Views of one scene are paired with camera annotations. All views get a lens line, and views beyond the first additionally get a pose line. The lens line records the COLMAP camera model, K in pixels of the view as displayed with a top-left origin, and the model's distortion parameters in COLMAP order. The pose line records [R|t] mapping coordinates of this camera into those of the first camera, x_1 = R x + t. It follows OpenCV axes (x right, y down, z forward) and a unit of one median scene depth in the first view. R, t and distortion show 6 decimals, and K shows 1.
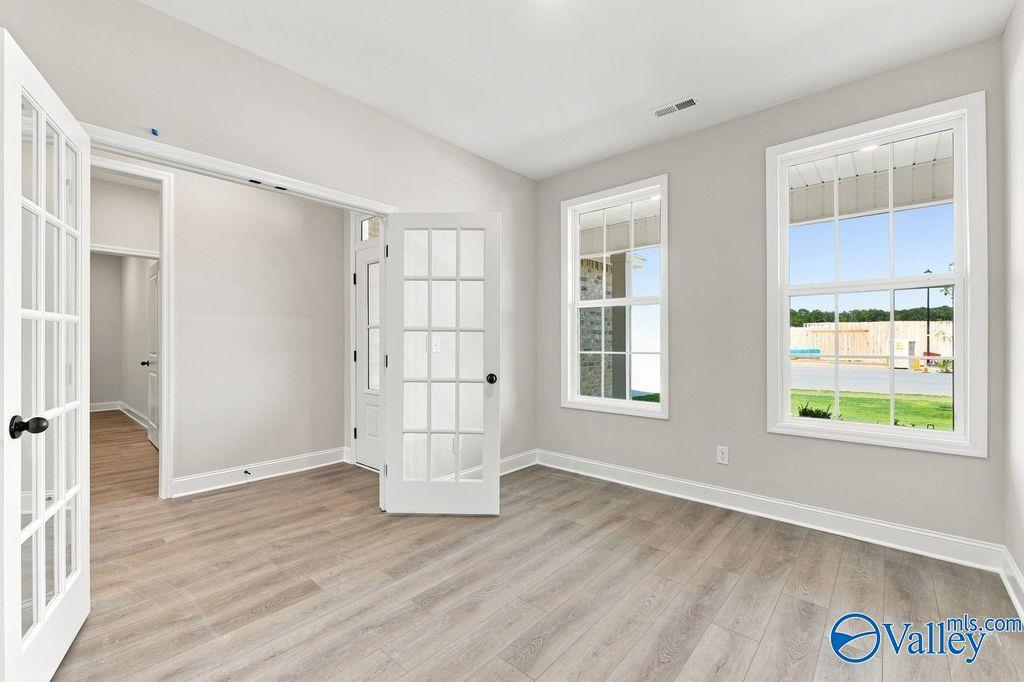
lens RADIAL K [[431.0, 0, 509.3], [0, 431.0, 341.4], [0, 0, 1]] dist [-0.001066, 0.000023]
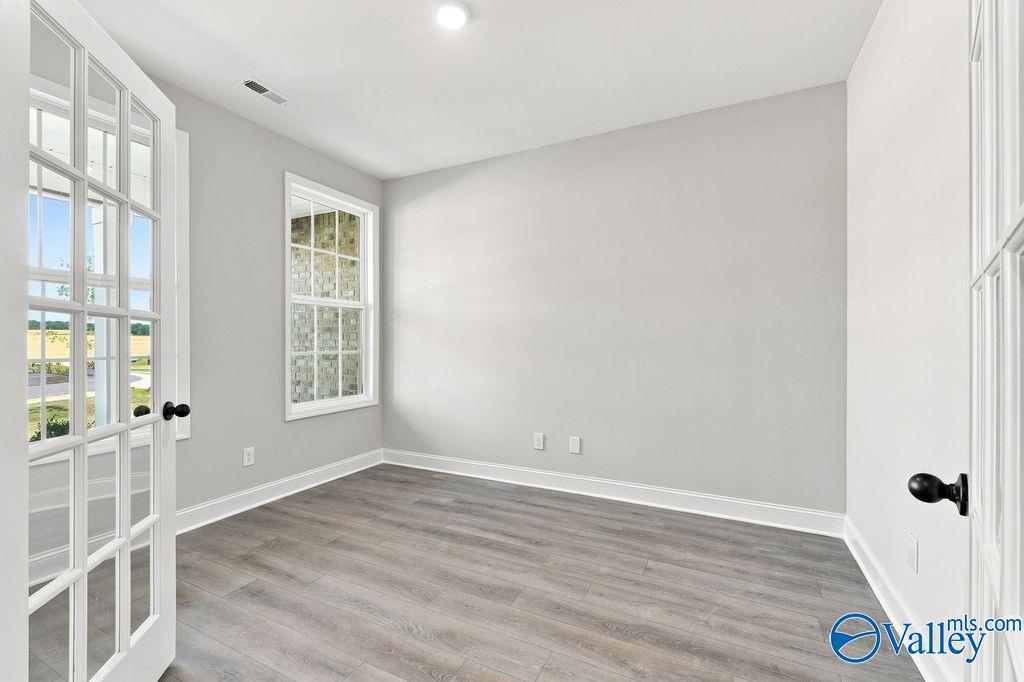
lens RADIAL K [[431.0, 0, 509.4], [0, 431.0, 343.2], [0, 0, 1]] dist [-0.001066, 0.000023]
pose [[-0.261934, -0.000685, 0.965086, -0.779092], [-0.004023, 0.999992, -0.000382, 0.004622], [-0.965078, -0.003983, -0.261934, 0.872951]]
